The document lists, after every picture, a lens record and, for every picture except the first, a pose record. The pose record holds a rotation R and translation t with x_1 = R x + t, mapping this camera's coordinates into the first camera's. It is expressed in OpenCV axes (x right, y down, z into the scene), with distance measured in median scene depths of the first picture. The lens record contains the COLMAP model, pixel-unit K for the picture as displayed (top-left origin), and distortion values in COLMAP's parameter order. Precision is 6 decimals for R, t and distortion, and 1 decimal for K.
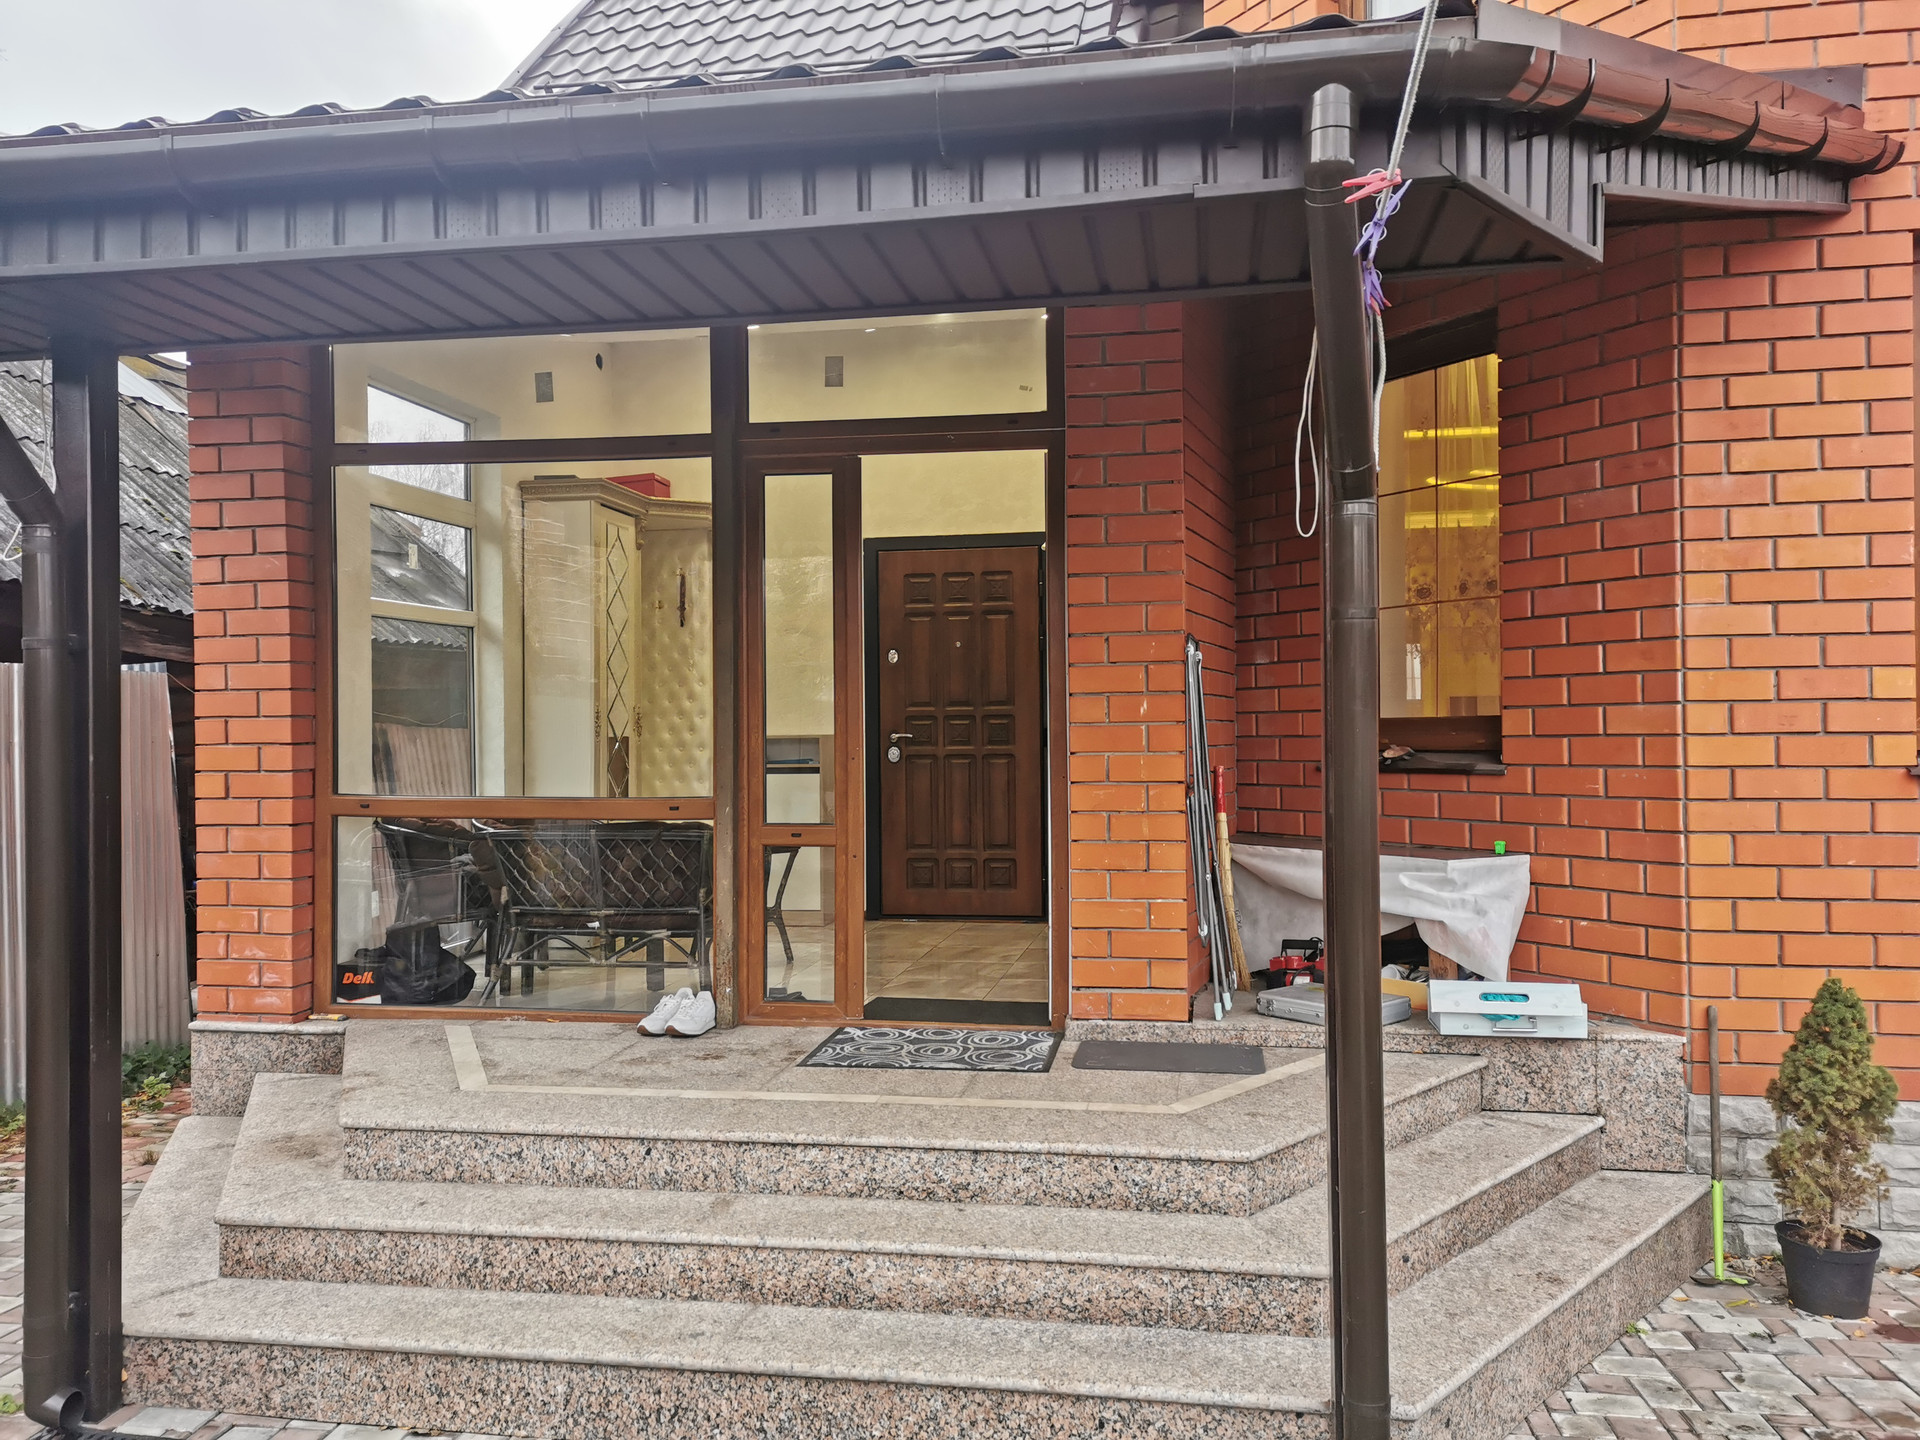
lens RADIAL K [[1472.0, 0, 959.1], [0, 1472.0, 721.7], [0, 0, 1]] dist [0.045208, 0.000909]
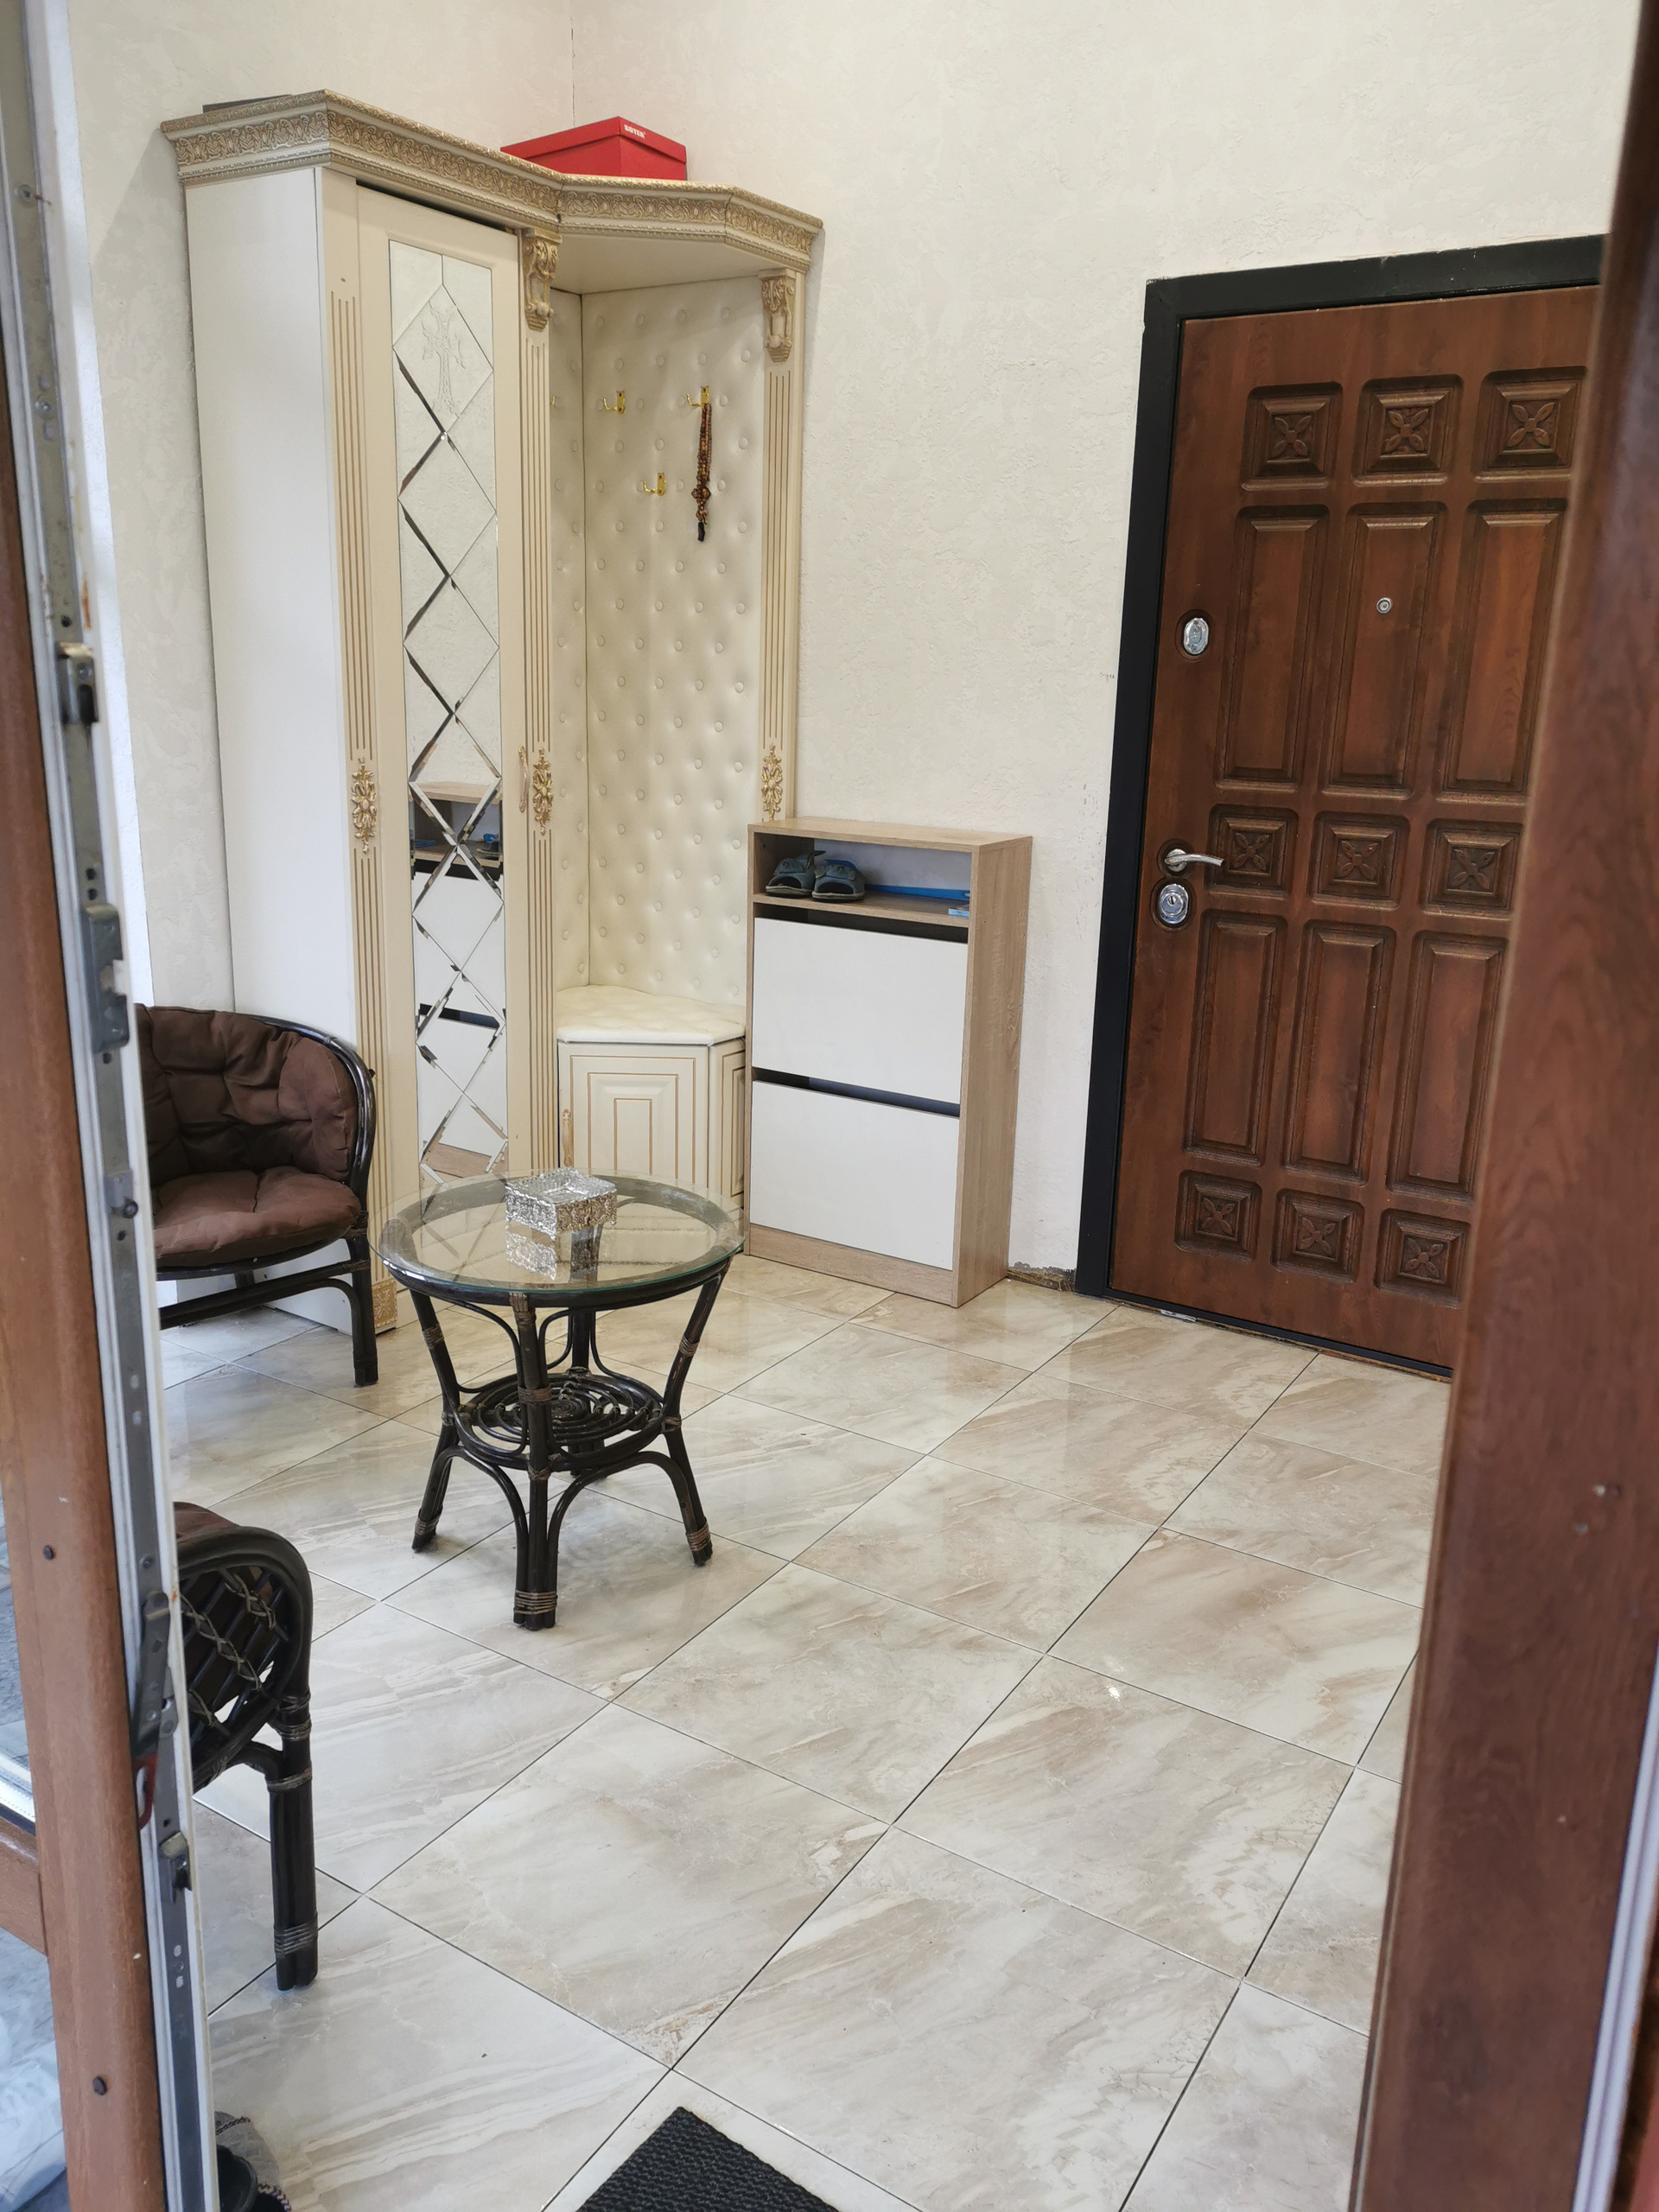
lens RADIAL K [[1695.9, 0, 831.3], [0, 1695.9, 1106.6], [0, 0, 1]] dist [0.045208, 0.000909]
pose [[0.927249, 0.128622, -0.351662, 0.035395], [-0.028164, 0.960450, 0.277026, -0.047057], [0.373385, -0.246968, 0.894198, 0.563094]]
